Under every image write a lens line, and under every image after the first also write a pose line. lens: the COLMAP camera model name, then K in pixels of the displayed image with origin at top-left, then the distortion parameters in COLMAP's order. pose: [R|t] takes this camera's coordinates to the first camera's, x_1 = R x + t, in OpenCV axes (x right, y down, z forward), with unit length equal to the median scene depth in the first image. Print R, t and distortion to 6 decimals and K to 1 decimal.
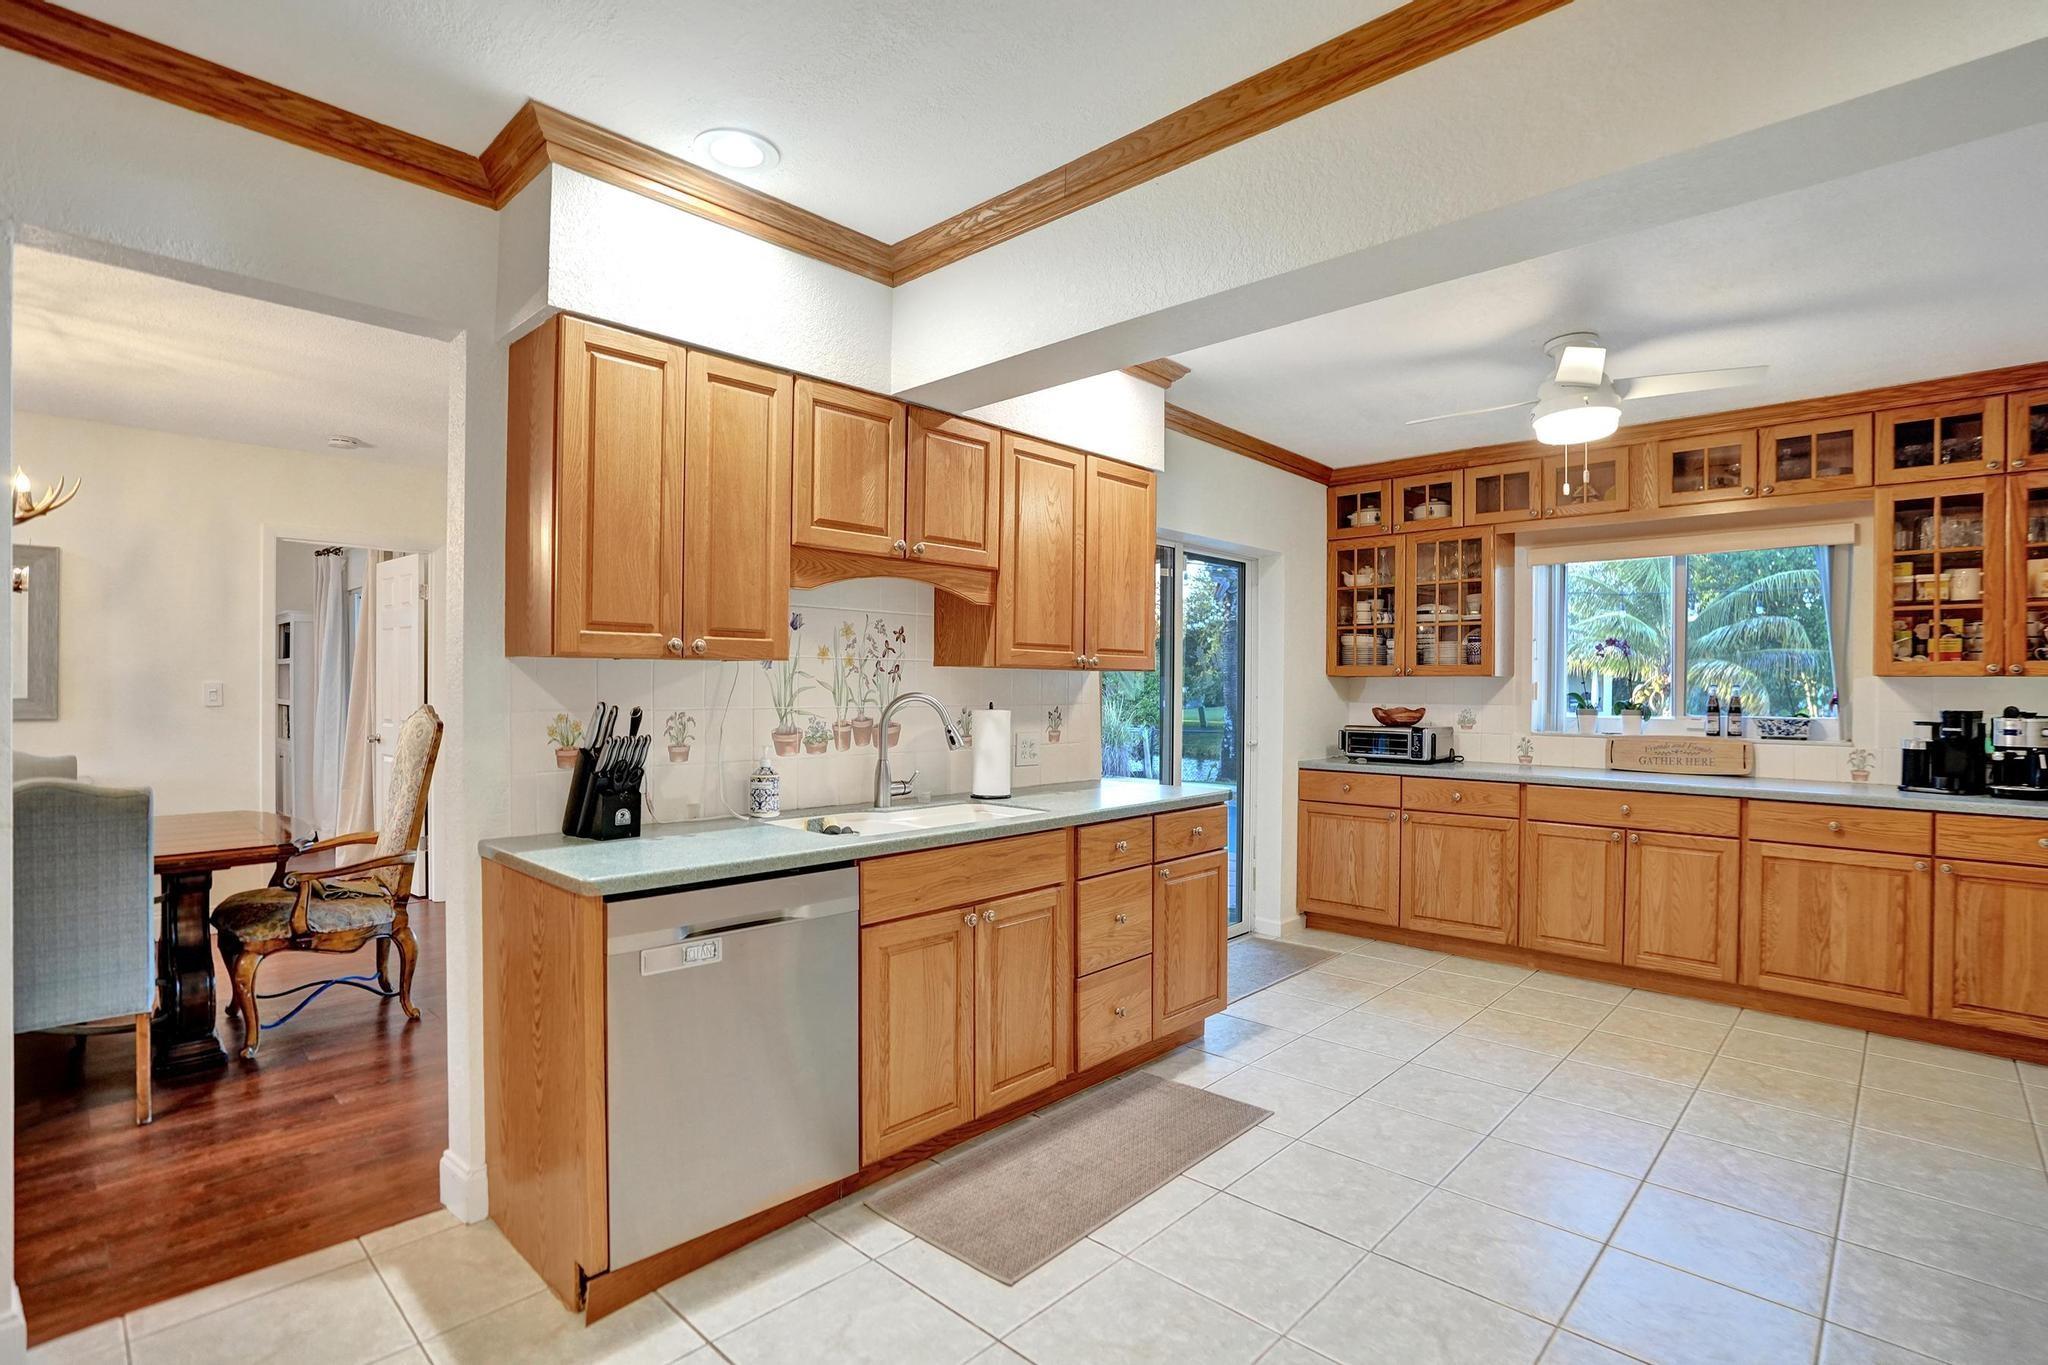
lens RADIAL K [[981.5, 0, 1031.6], [0, 981.5, 691.8], [0, 0, 1]] dist [-0.073419, 0.030496]
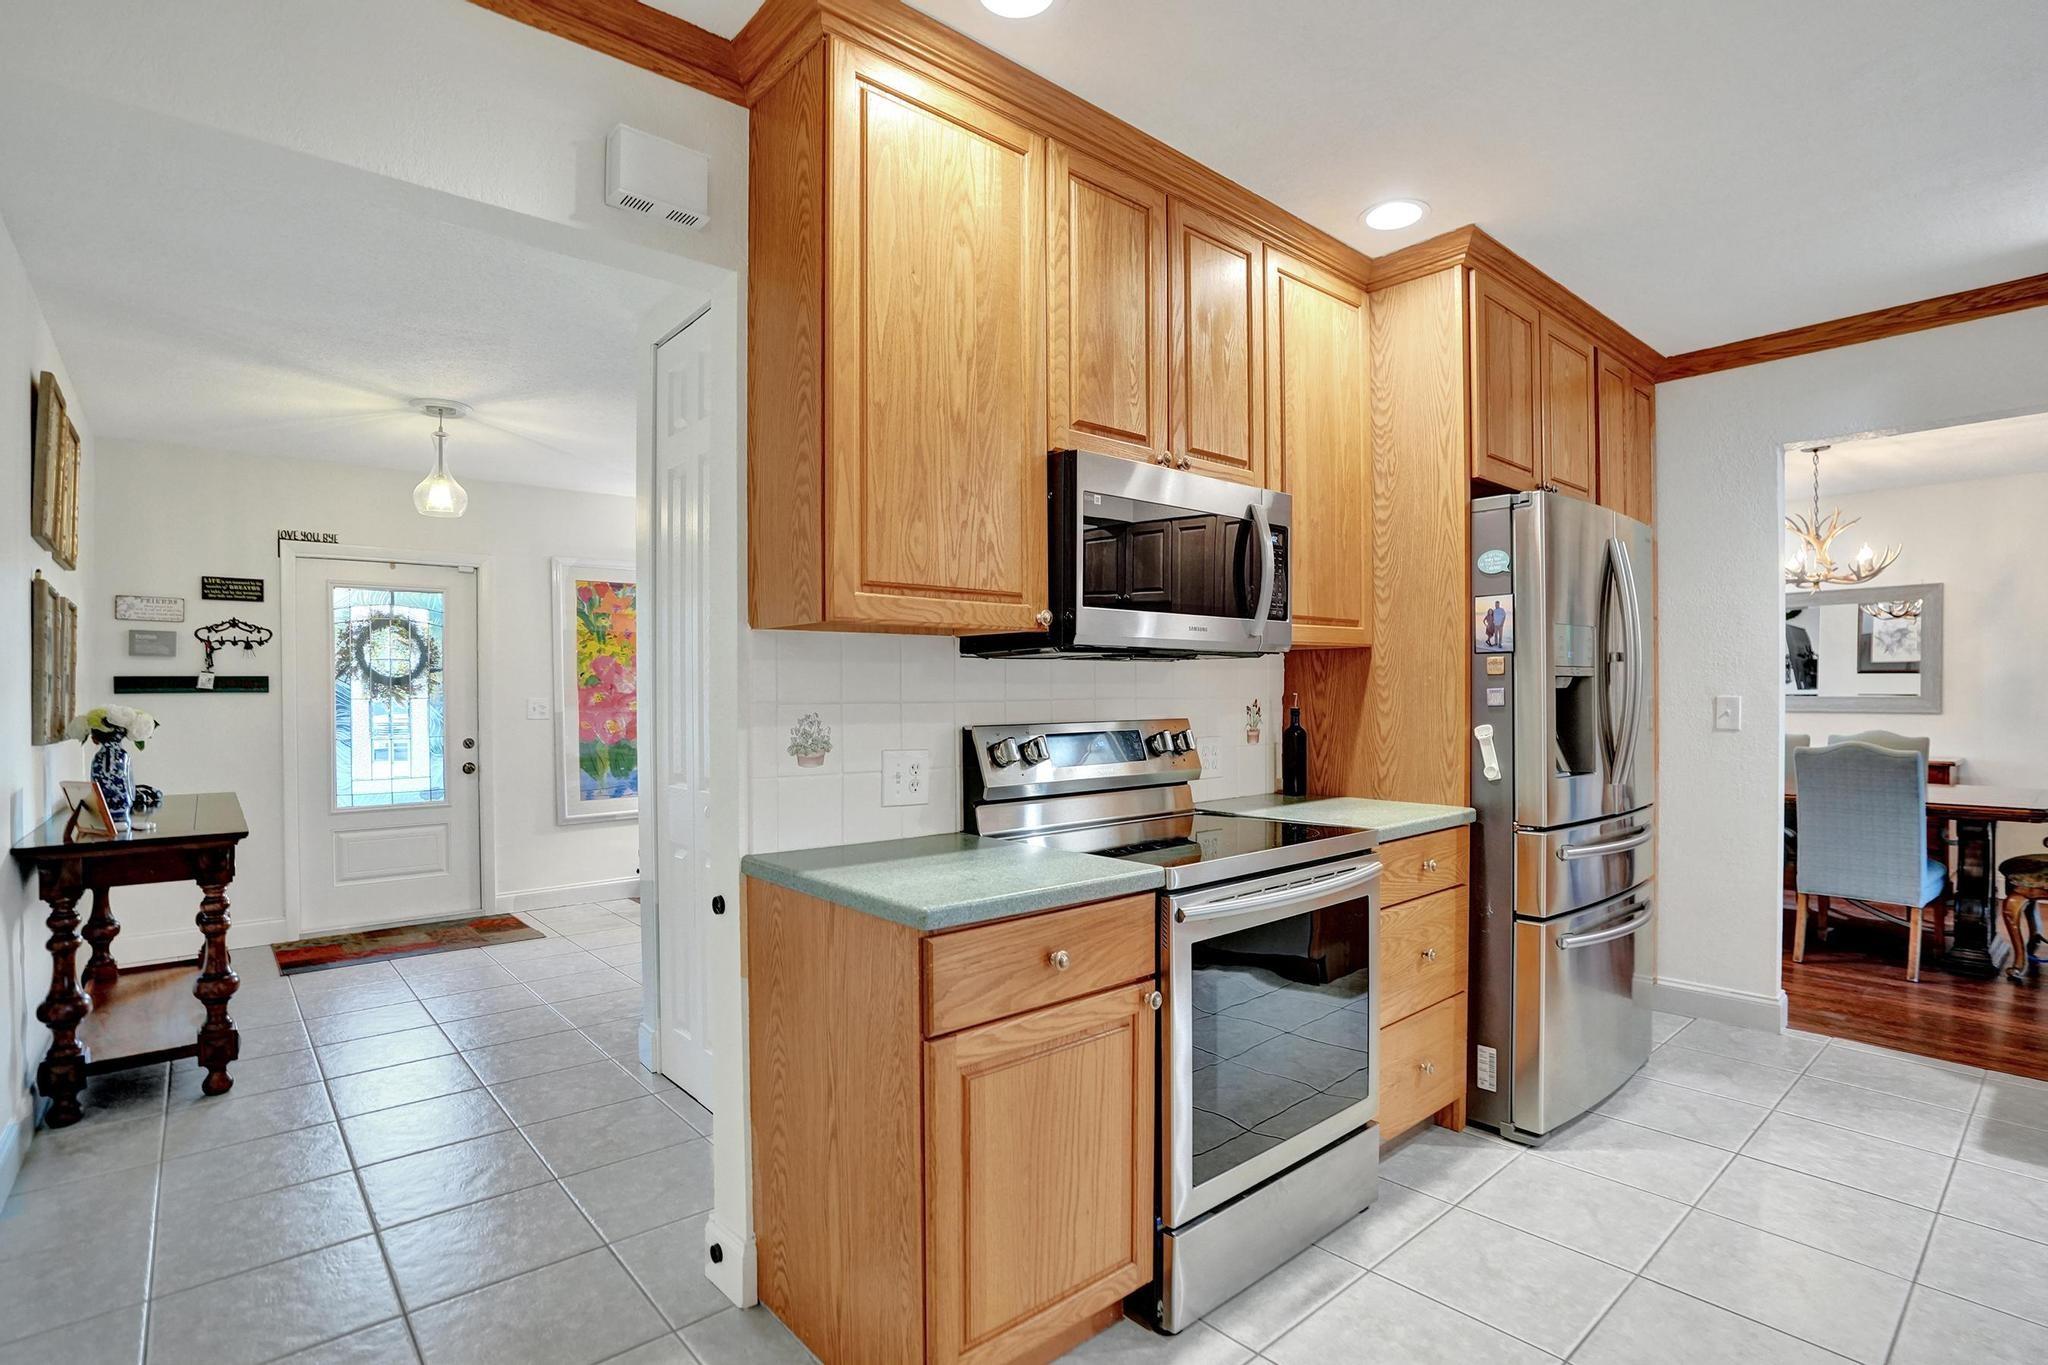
lens RADIAL K [[993.9, 0, 1023.1], [0, 993.9, 702.3], [0, 0, 1]] dist [-0.068789, 0.025668]
pose [[-0.101792, 0.001410, -0.994805, 0.565817], [-0.003470, 0.999992, 0.001773, 0.021426], [0.994800, 0.003632, -0.101786, -0.196692]]
